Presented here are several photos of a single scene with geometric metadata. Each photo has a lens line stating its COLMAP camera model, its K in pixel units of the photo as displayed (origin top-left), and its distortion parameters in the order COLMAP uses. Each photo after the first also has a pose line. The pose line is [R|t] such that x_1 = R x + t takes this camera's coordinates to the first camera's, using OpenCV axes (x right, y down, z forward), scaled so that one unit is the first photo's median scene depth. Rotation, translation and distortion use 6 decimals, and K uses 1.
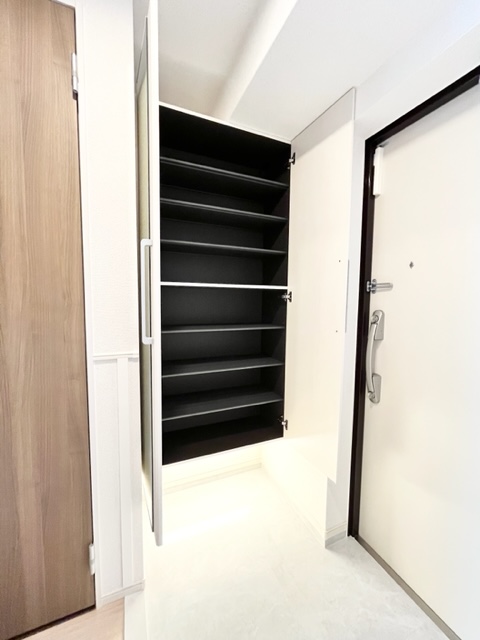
lens RADIAL K [[260.1, 0, 240.2], [0, 260.1, 319.7], [0, 0, 1]] dist [0.002353, -0.000168]
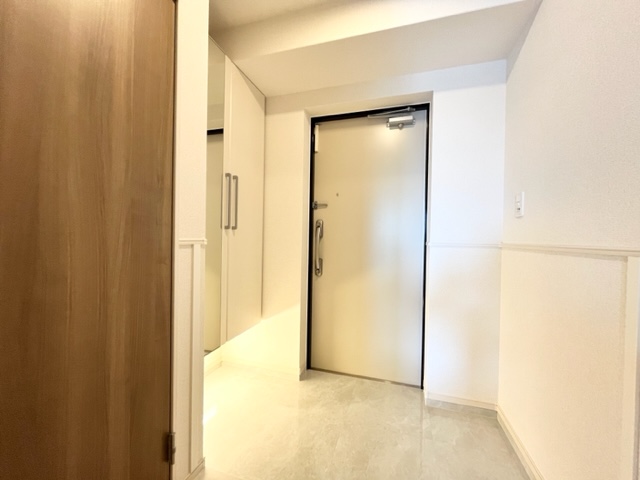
lens RADIAL K [[260.1, 0, 316.5], [0, 260.1, 239.0], [0, 0, 1]] dist [0.002353, -0.000168]
pose [[0.657333, -0.001835, 0.753598, -0.979630], [0.045215, 0.998292, -0.037008, 0.195564], [-0.752242, 0.058401, 0.656293, -0.101809]]
